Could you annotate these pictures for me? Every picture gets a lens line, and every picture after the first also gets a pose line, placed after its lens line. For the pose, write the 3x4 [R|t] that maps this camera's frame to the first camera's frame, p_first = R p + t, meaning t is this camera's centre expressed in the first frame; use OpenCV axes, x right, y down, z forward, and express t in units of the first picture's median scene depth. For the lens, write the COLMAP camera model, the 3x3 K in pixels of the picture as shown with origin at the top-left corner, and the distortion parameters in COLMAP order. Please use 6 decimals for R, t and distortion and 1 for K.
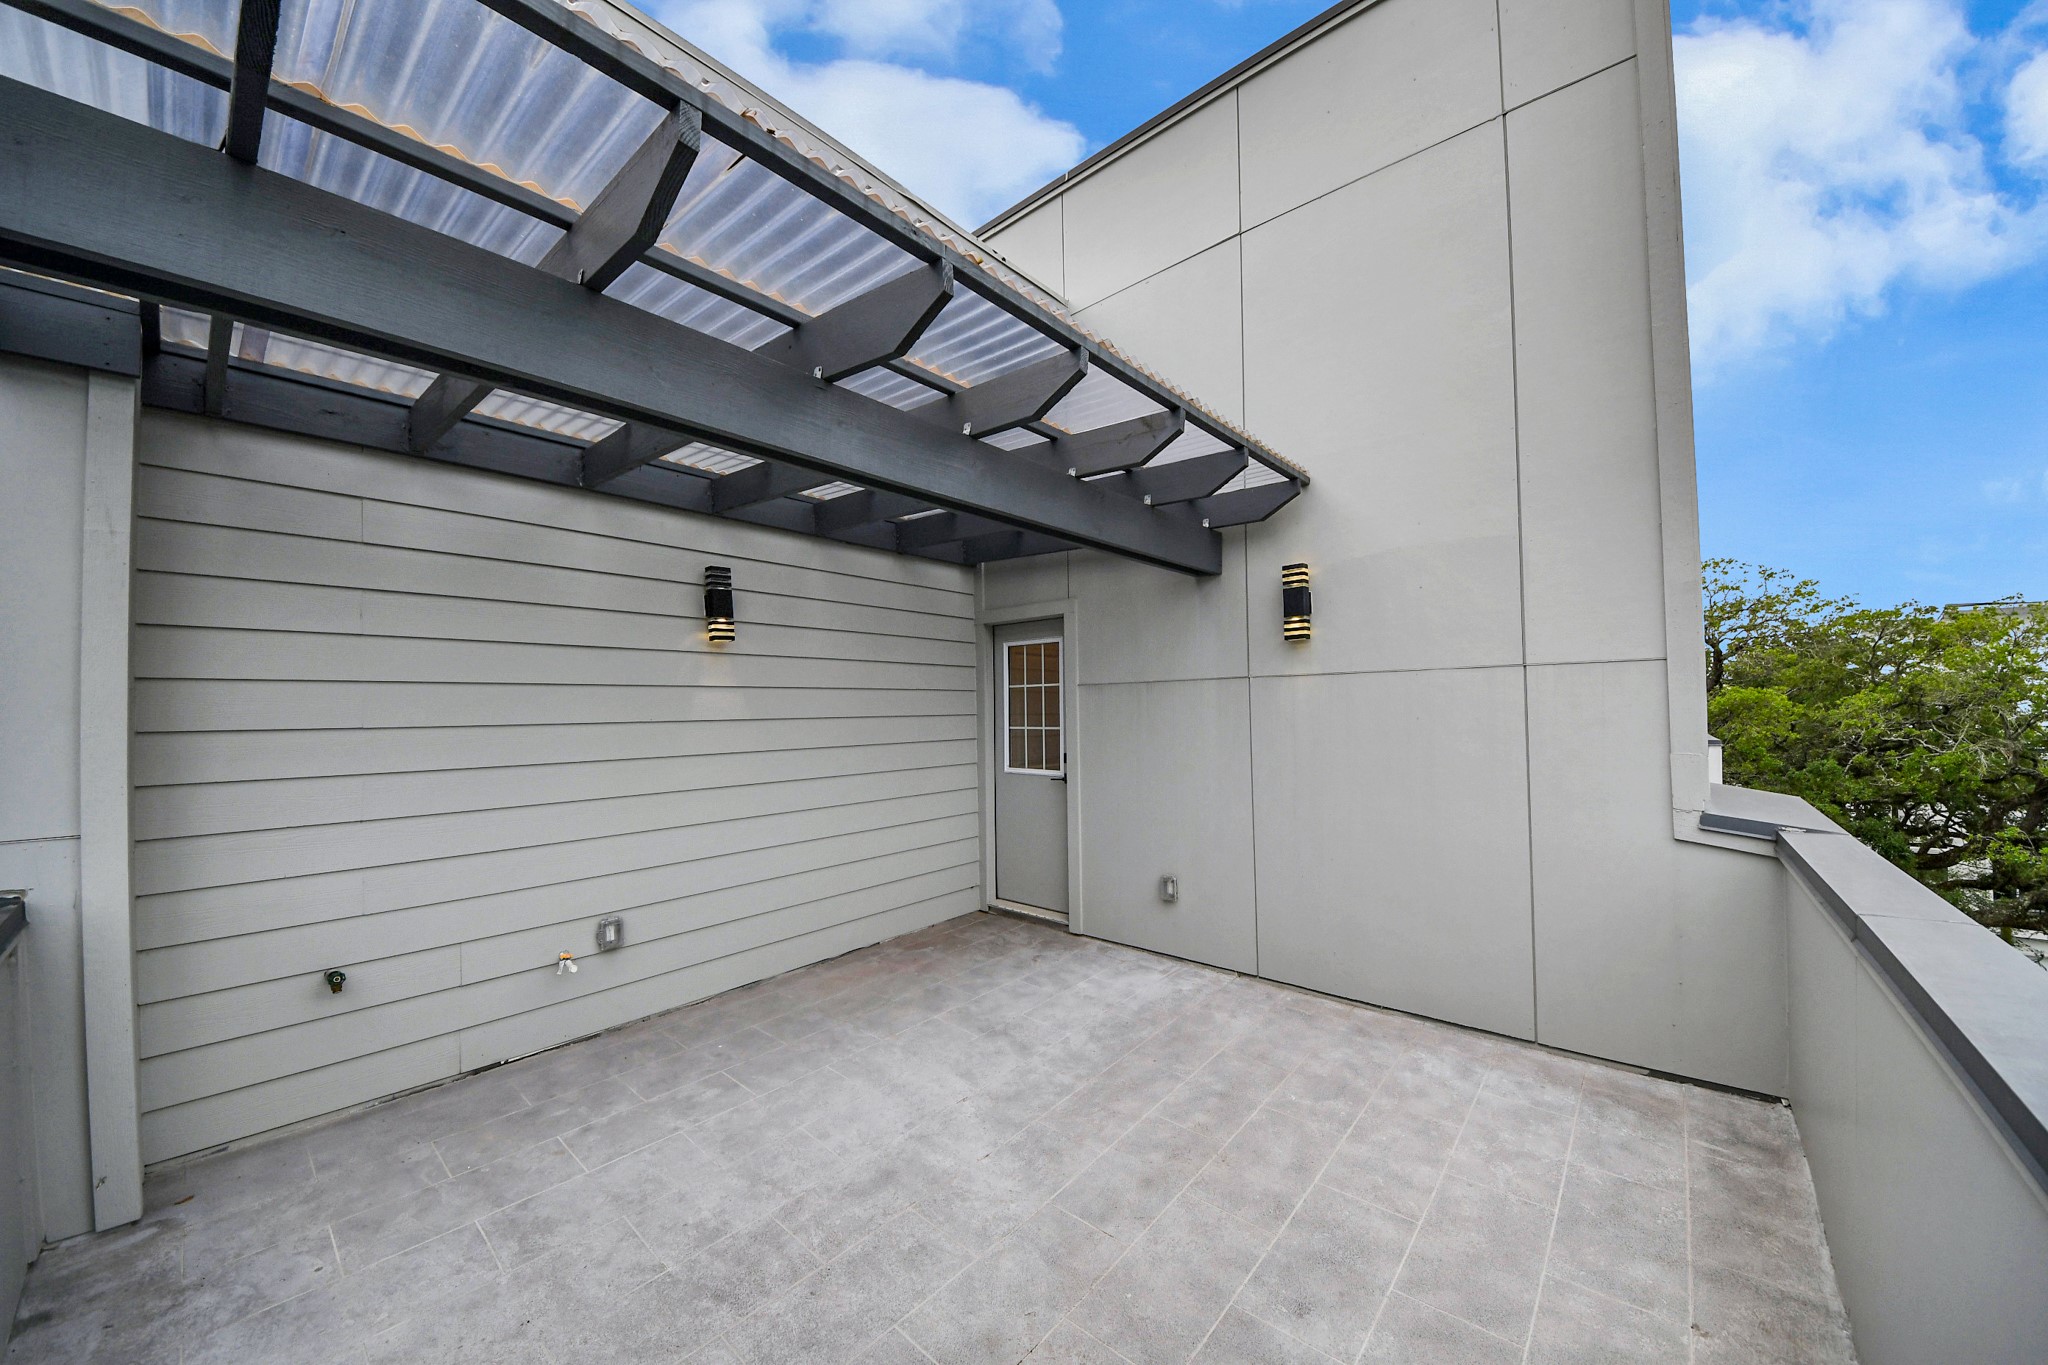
lens RADIAL K [[726.7, 0, 1024.2], [0, 726.7, 697.9], [0, 0, 1]] dist [0.018791, -0.014513]
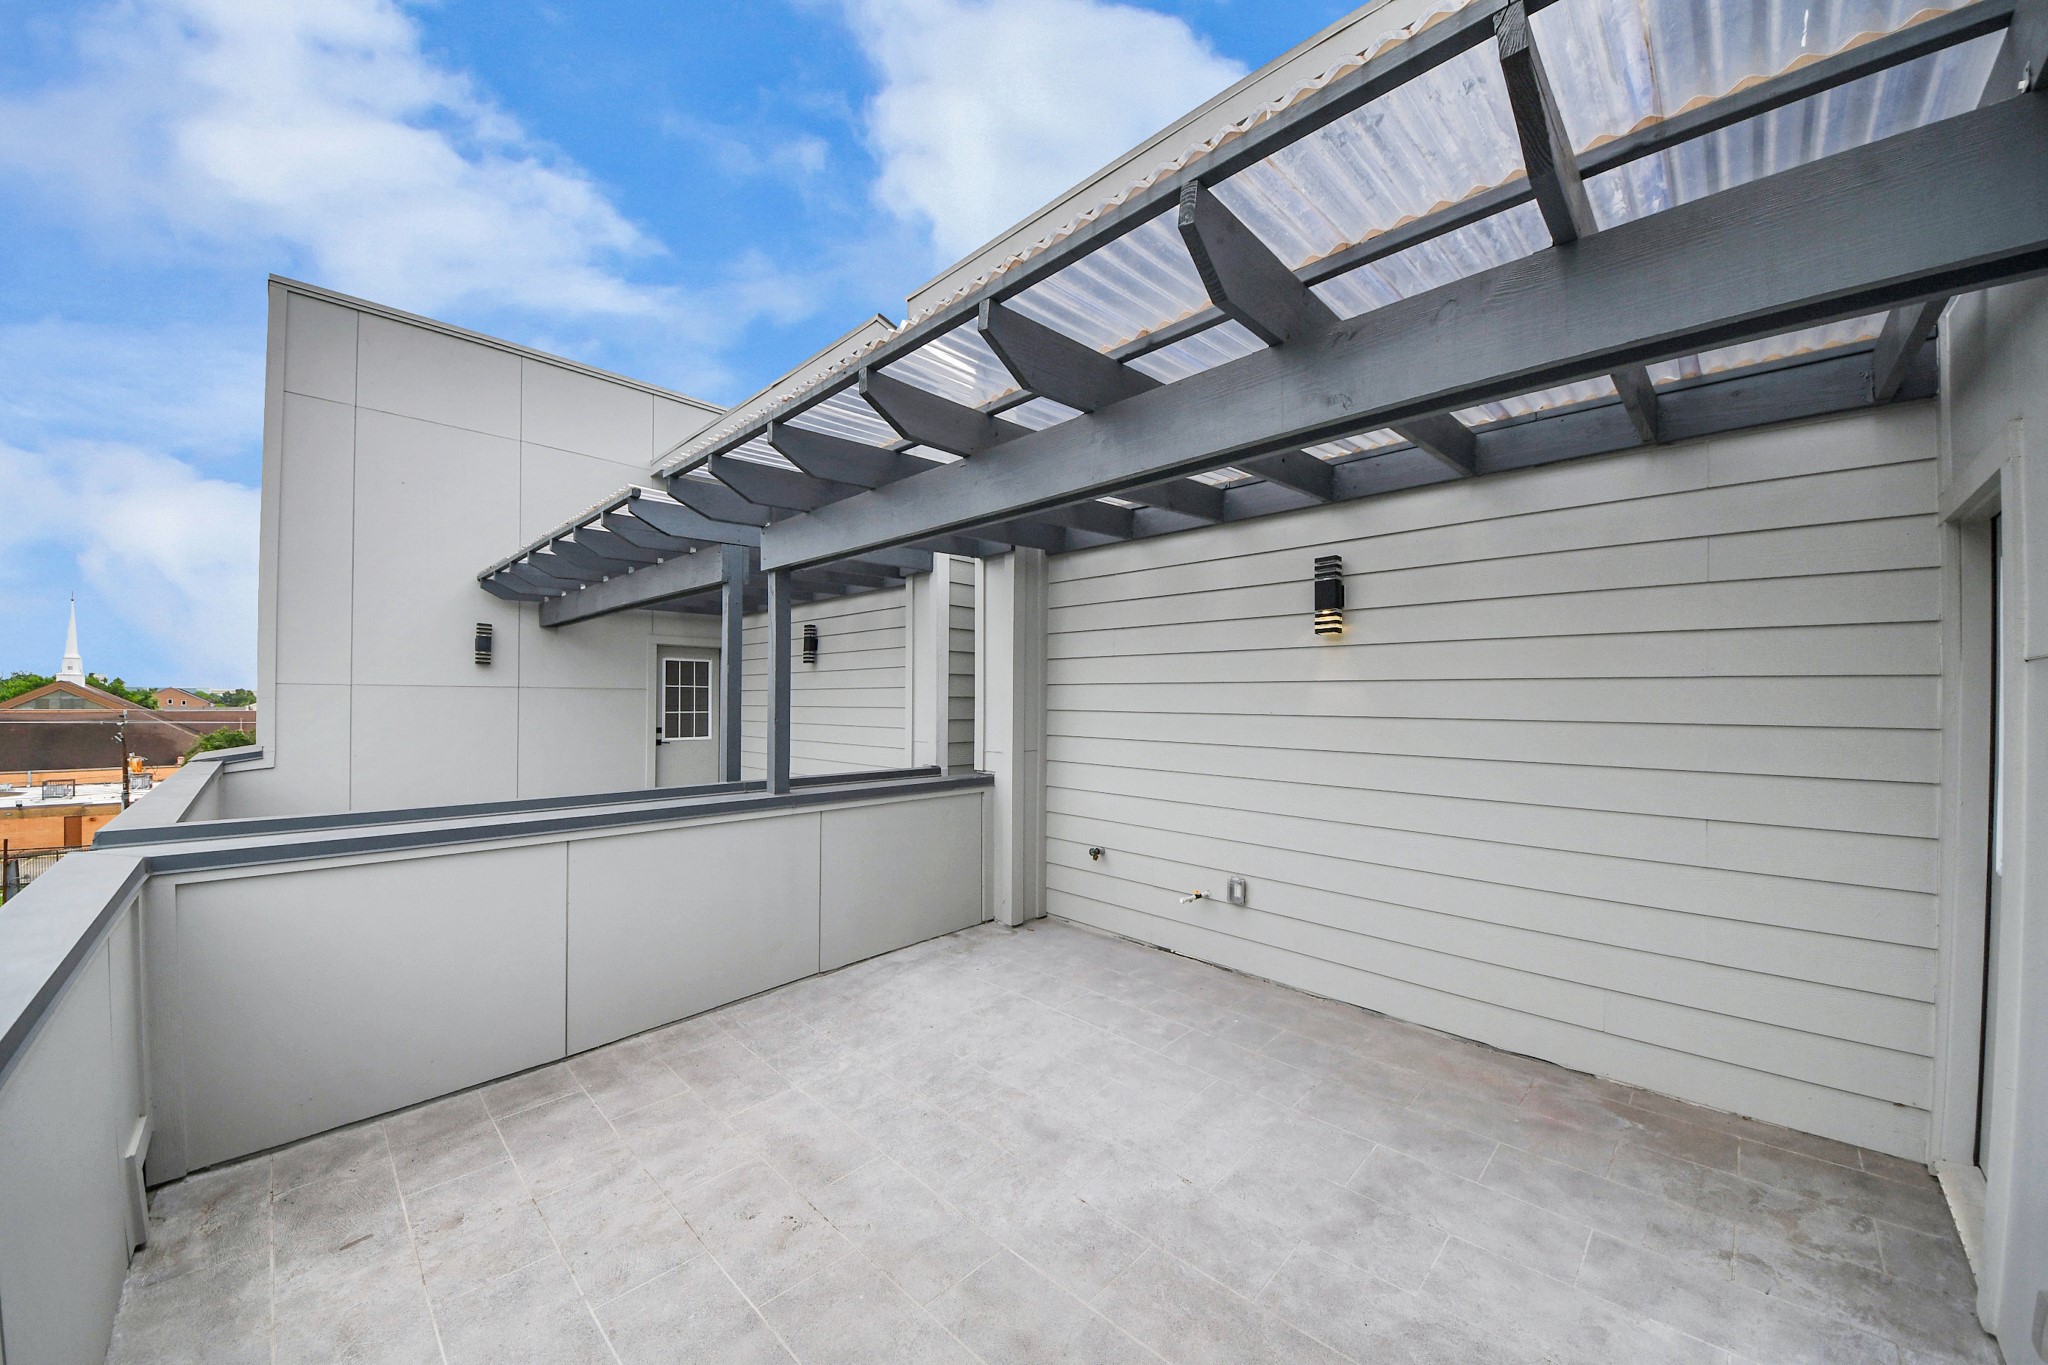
lens RADIAL K [[745.0, 0, 1044.8], [0, 745.0, 678.5], [0, 0, 1]] dist [0.016607, -0.016148]
pose [[-0.065586, -0.016822, -0.997705, 0.632027], [0.001278, 0.999856, -0.016942, -0.001379], [0.997846, -0.002387, -0.065555, 0.727472]]
